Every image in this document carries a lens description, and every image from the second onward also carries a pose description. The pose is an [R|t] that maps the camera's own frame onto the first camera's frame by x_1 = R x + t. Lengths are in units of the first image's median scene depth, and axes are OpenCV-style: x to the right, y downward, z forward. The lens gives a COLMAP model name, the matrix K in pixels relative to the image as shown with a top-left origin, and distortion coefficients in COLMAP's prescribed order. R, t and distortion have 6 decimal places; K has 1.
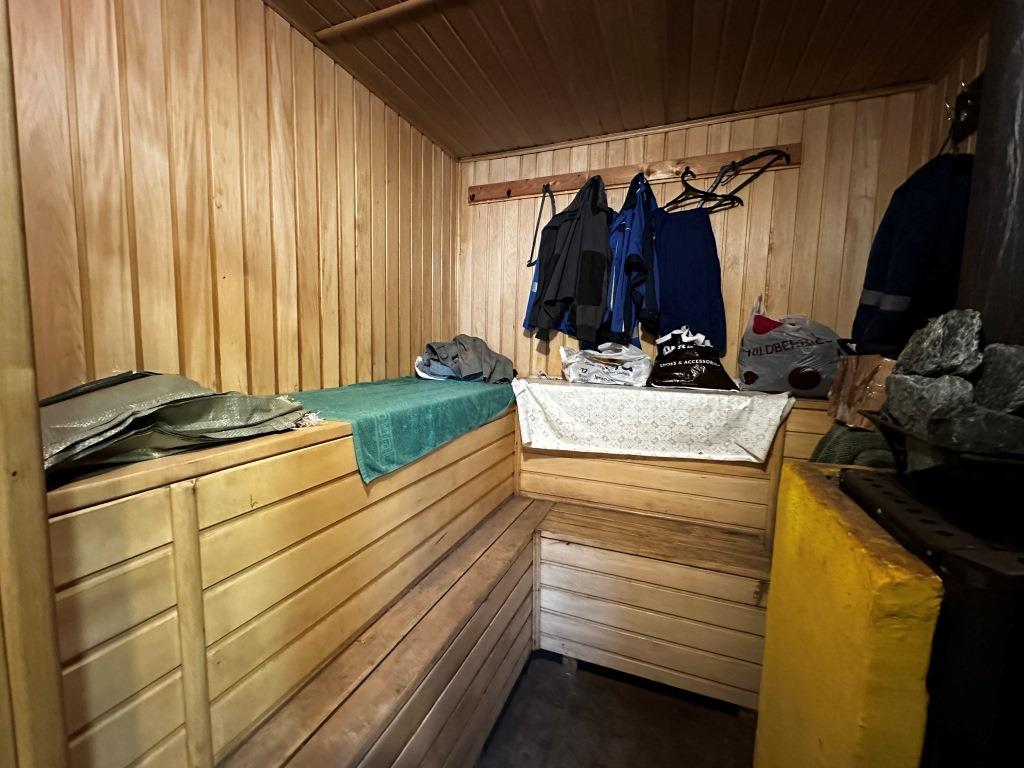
lens RADIAL K [[406.9, 0, 510.9], [0, 406.9, 382.4], [0, 0, 1]] dist [-0.002101, 0.000244]
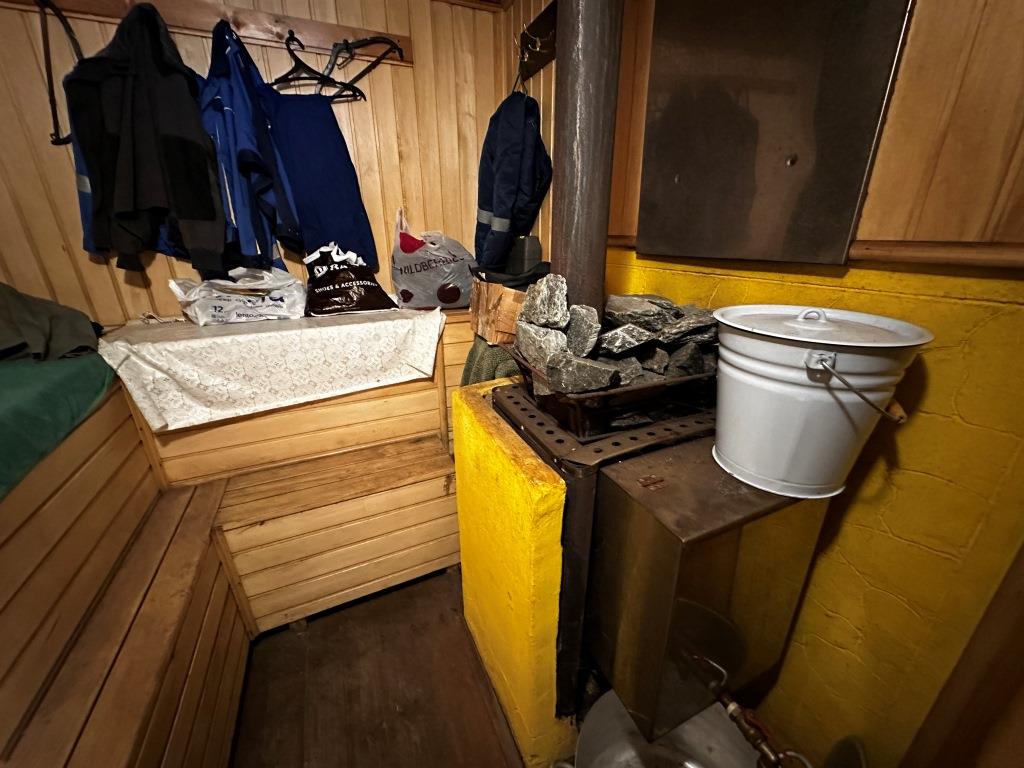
lens RADIAL K [[406.9, 0, 510.9], [0, 406.9, 382.4], [0, 0, 1]] dist [-0.002101, 0.000244]
pose [[0.691422, -0.282961, 0.664732, 0.012195], [0.090006, 0.946676, 0.309359, -0.095796], [-0.716823, -0.154068, 0.680021, 0.054334]]
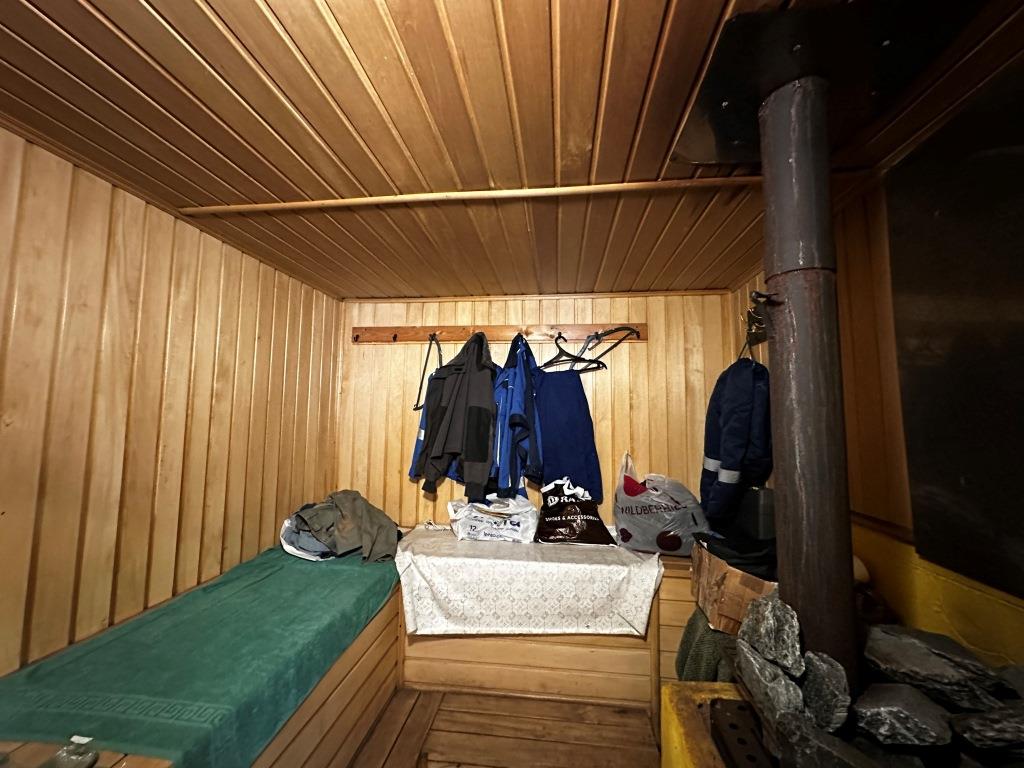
lens RADIAL K [[406.9, 0, 510.9], [0, 406.9, 382.4], [0, 0, 1]] dist [-0.002101, 0.000244]
pose [[0.963898, 0.008499, 0.266134, 0.005915], [0.037074, 0.985471, -0.165748, -0.231143], [-0.263676, 0.169631, 0.949579, -0.011106]]
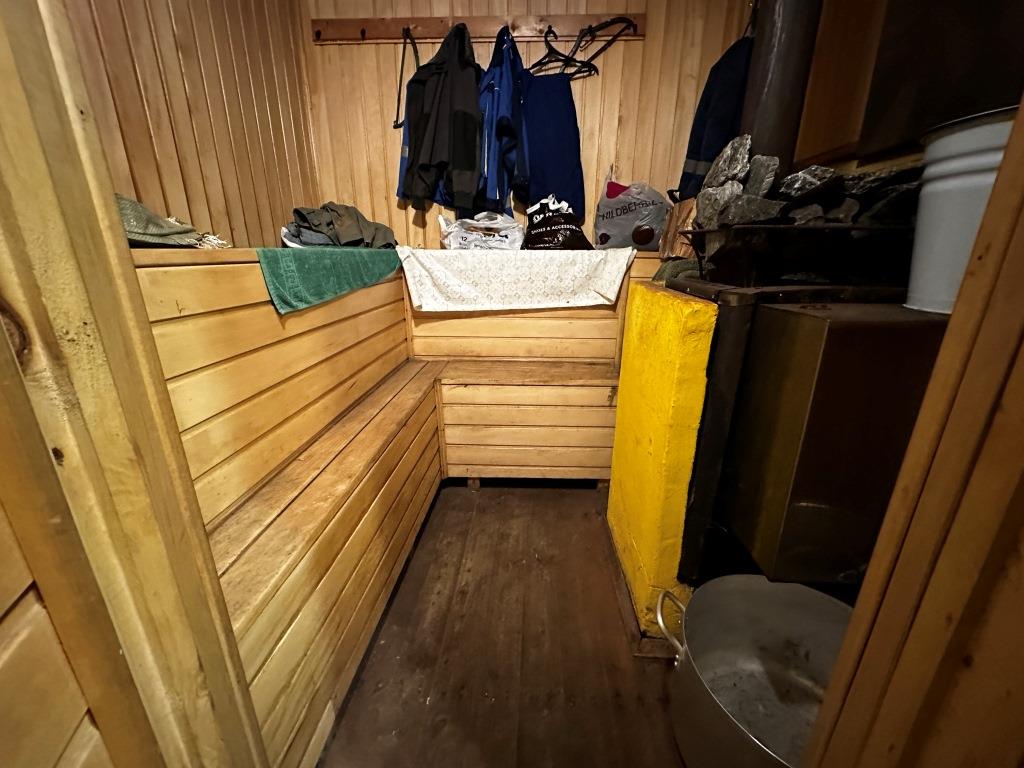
lens RADIAL K [[406.9, 0, 510.9], [0, 406.9, 382.4], [0, 0, 1]] dist [-0.002101, 0.000244]
pose [[0.945563, -0.115525, 0.304245, -0.073572], [0.046548, 0.973271, 0.224894, 0.111111], [-0.322094, -0.198489, 0.925666, -0.087958]]
